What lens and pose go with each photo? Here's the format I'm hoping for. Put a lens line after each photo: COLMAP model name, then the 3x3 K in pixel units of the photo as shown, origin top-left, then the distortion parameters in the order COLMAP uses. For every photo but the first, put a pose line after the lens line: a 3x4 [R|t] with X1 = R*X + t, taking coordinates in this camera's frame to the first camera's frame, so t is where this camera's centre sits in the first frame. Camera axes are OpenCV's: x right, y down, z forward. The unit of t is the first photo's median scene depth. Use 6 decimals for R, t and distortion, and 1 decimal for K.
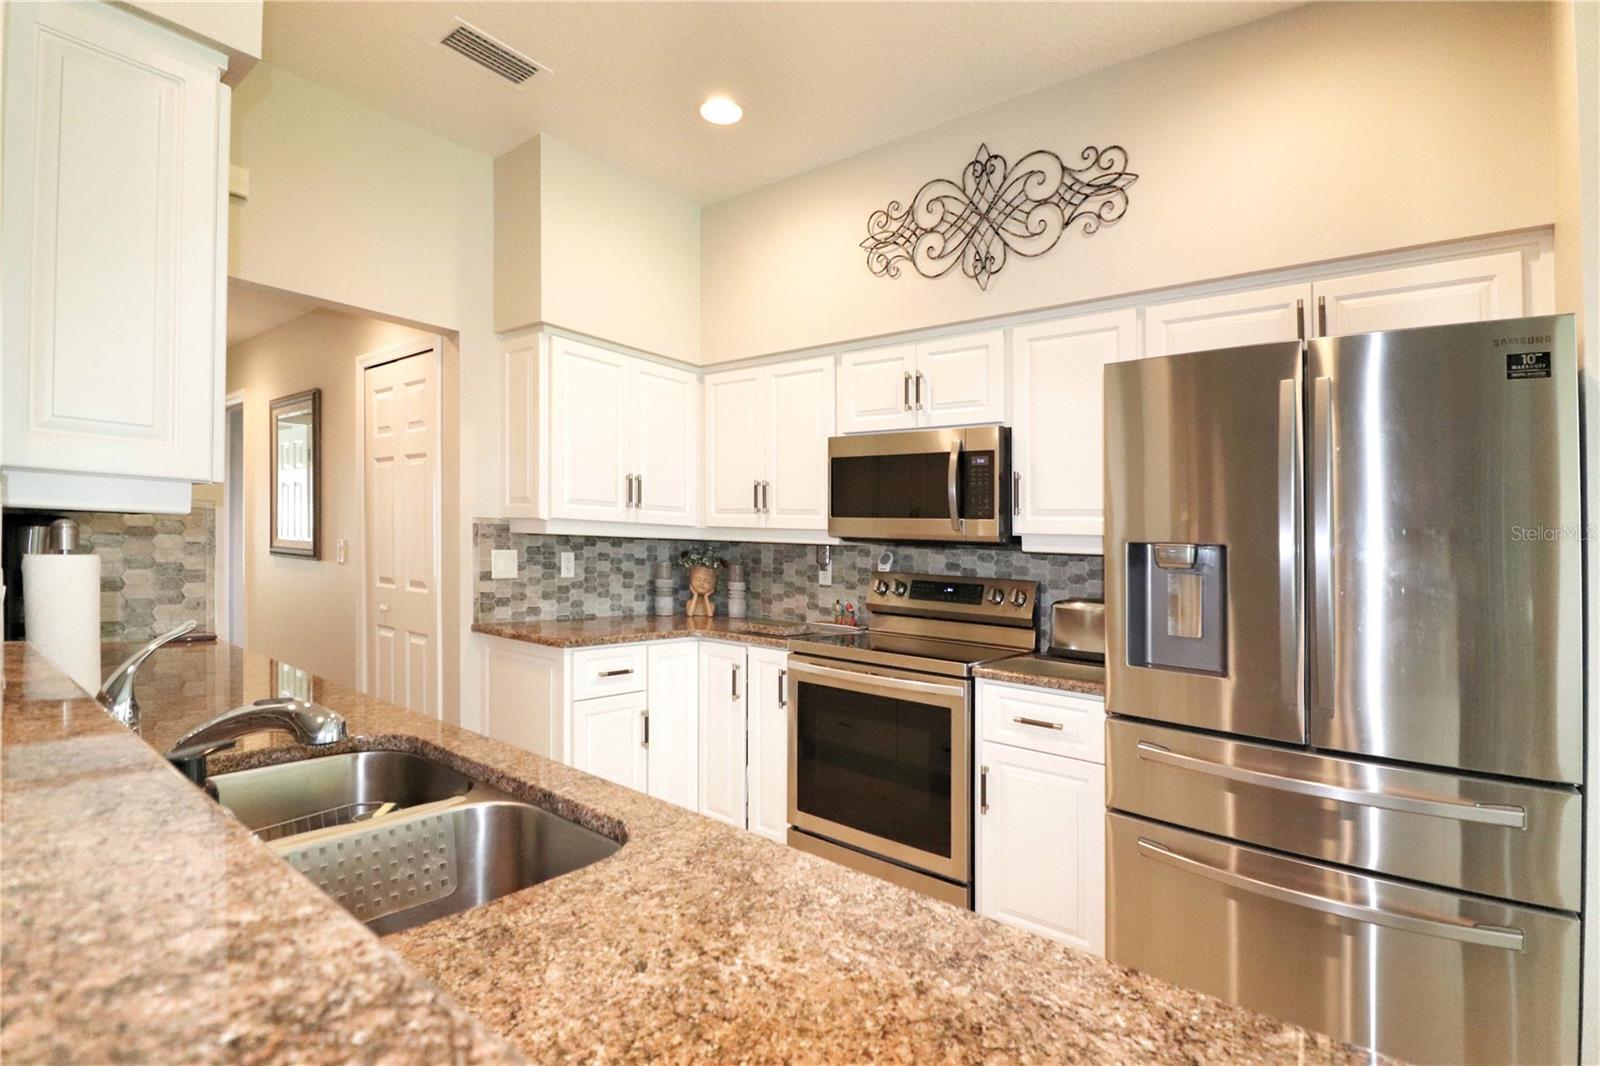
lens RADIAL K [[768.7, 0, 817.9], [0, 768.7, 525.5], [0, 0, 1]] dist [0.001200, -0.018700]
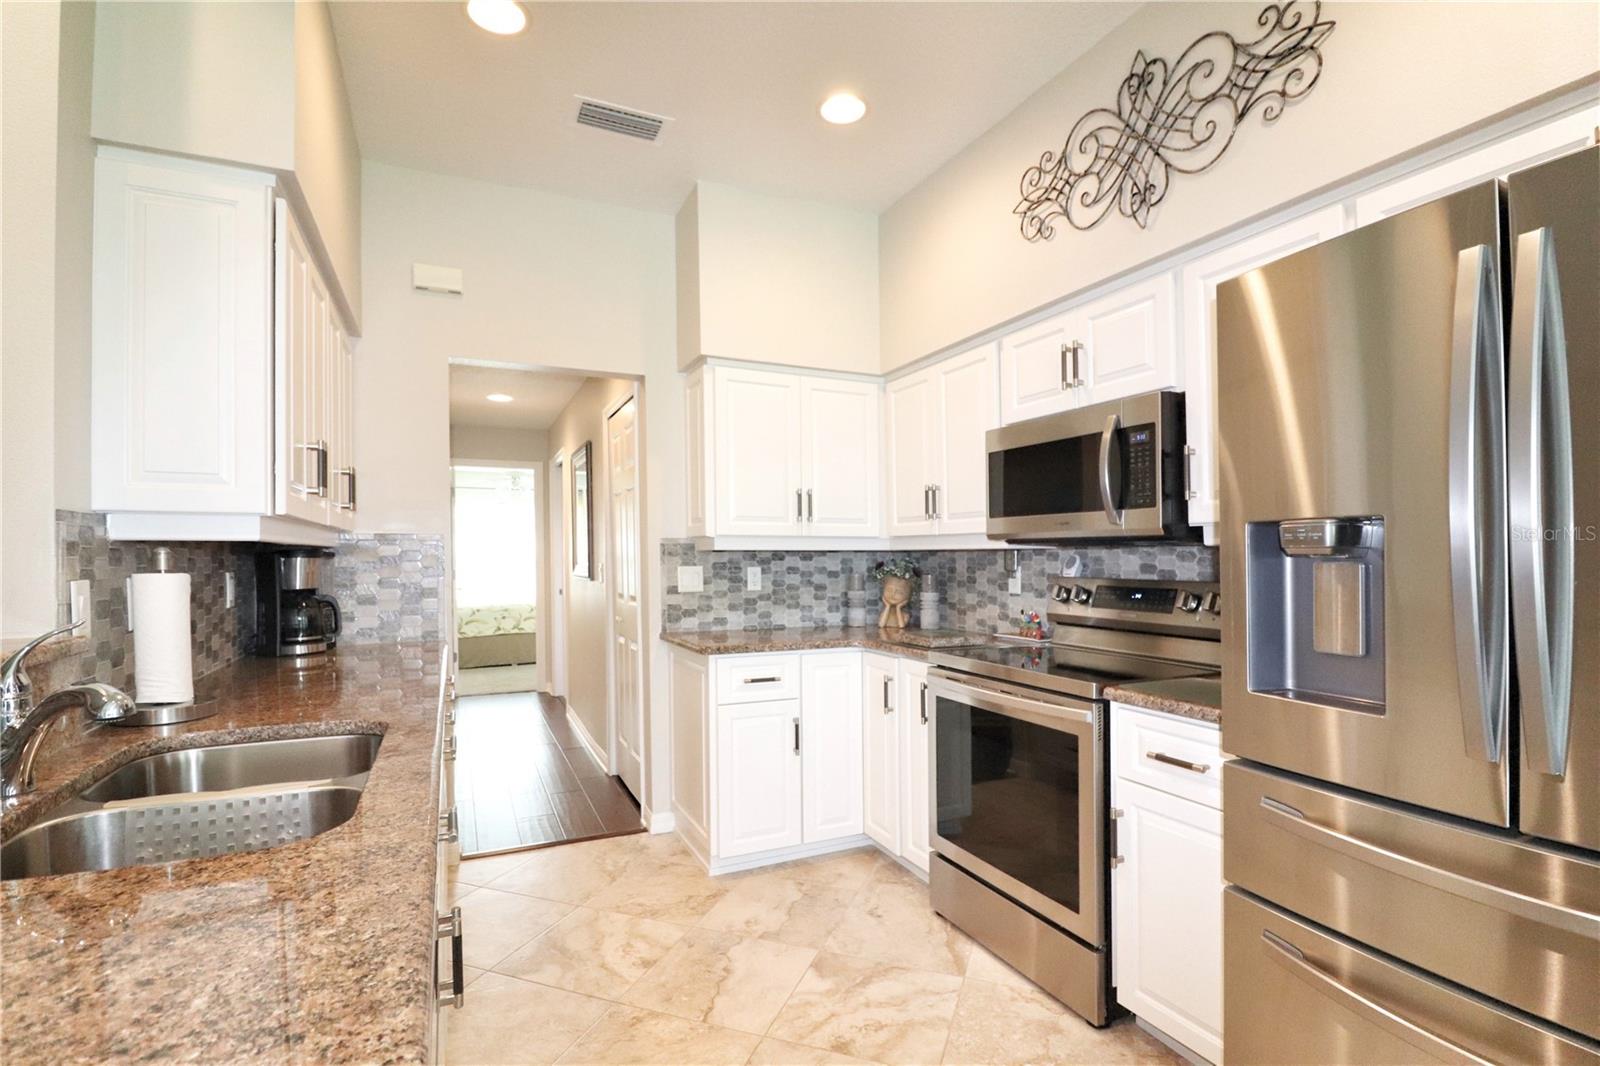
lens RADIAL K [[741.6, 0, 796.7], [0, 741.6, 553.4], [0, 0, 1]] dist [-0.000320, -0.012050]
pose [[0.890682, -0.041575, -0.452722, 0.211497], [0.047526, 0.998868, 0.001773, 0.018450], [0.452136, -0.023095, 0.891650, 0.114303]]
